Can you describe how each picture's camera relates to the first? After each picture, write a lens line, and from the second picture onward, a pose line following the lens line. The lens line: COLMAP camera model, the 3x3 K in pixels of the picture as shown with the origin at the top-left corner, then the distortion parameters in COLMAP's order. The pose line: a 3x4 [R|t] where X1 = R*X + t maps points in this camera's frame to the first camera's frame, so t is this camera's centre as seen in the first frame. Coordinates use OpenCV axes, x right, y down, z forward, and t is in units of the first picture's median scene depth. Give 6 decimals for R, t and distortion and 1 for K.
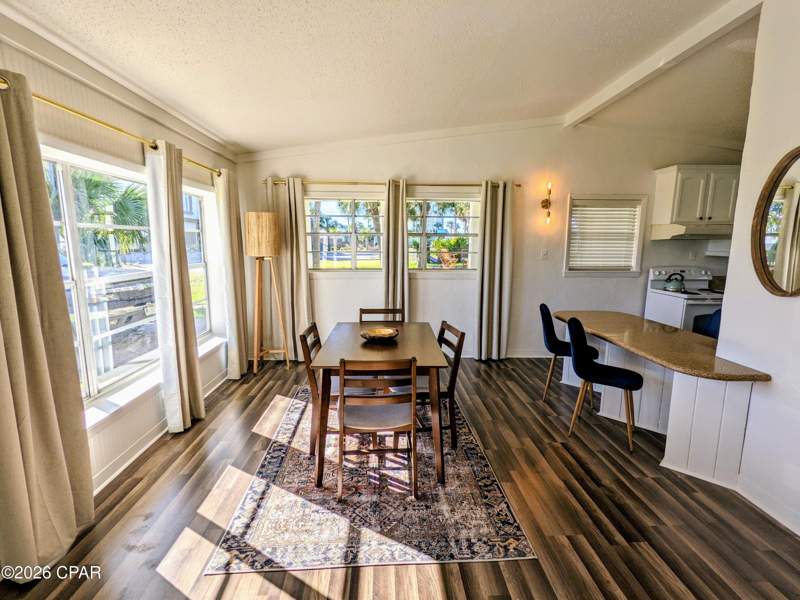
lens RADIAL K [[394.4, 0, 403.2], [0, 394.4, 304.0], [0, 0, 1]] dist [0.004344, 0.001626]
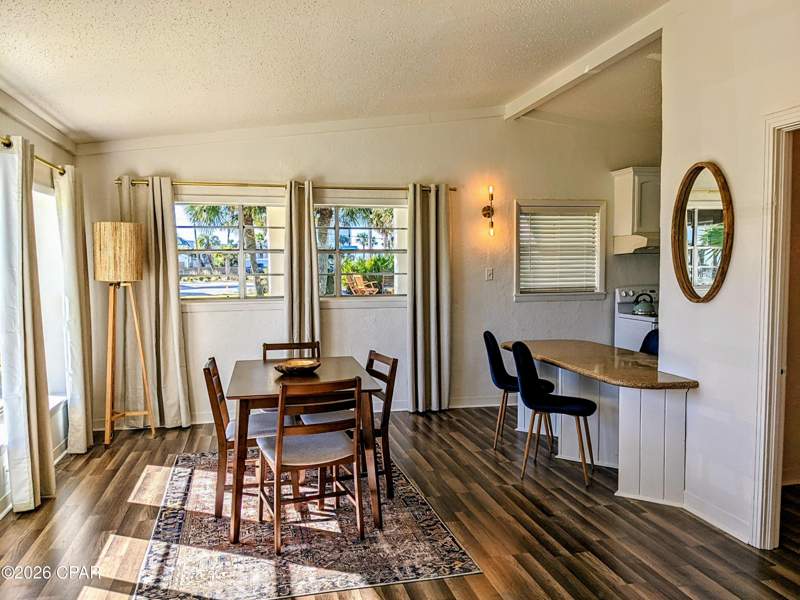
lens RADIAL K [[642.3, 0, 400.0], [0, 642.3, 300.0], [0, 0, 1]] dist [0.078044, -0.126334]
pose [[0.984226, -0.023382, 0.175364, -0.064773], [0.041507, 0.994080, -0.100408, 0.065972], [-0.171978, 0.106103, 0.979370, -0.310506]]
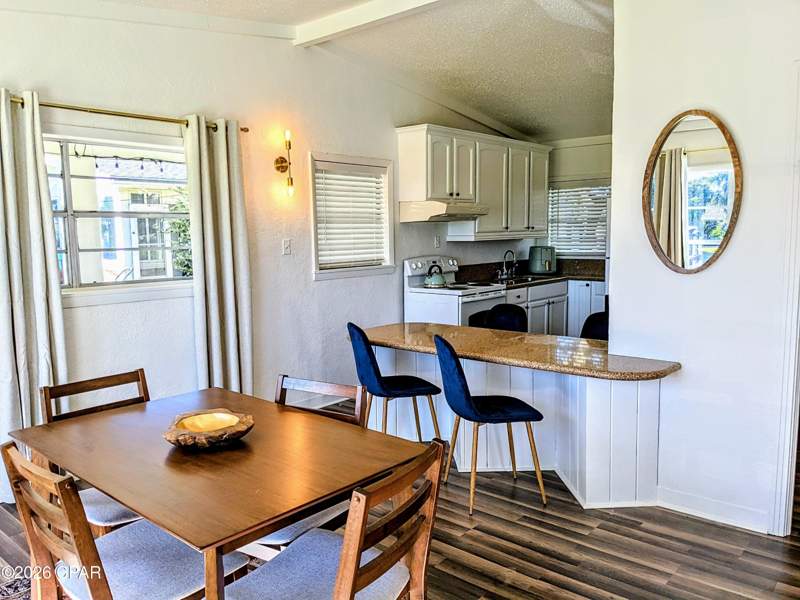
lens RADIAL K [[628.4, 0, 401.1], [0, 628.4, 302.4], [0, 0, 1]] dist [0.069667, -0.116578]
pose [[0.689307, -0.097731, 0.717848, -0.312692], [0.133607, 0.991012, 0.006625, -0.029092], [-0.712043, 0.091343, 0.696169, 0.266382]]
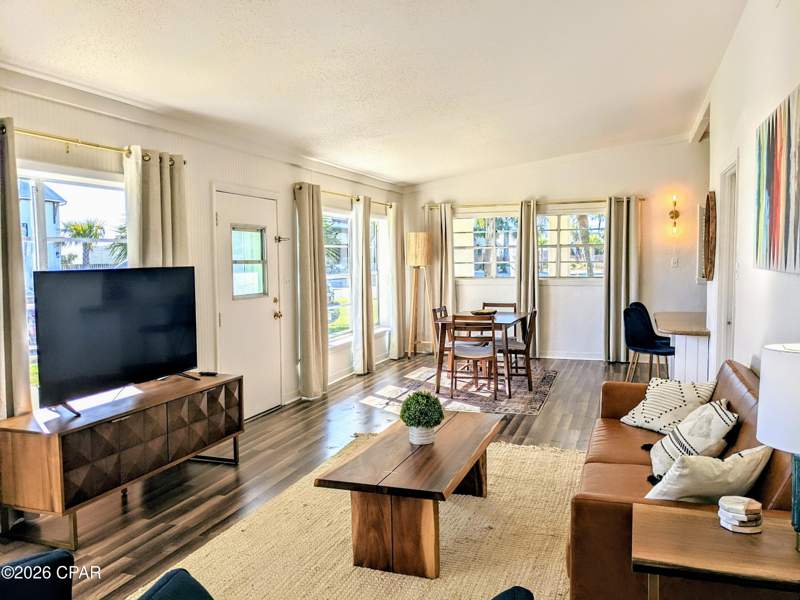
lens RADIAL K [[642.3, 0, 400.0], [0, 642.3, 300.0], [0, 0, 1]] dist [0.078044, -0.126334]
pose [[0.921805, 0.011205, -0.387493, 0.474530], [-0.045971, 0.995689, -0.080567, 0.190825], [0.384919, 0.092080, 0.918346, -1.106062]]
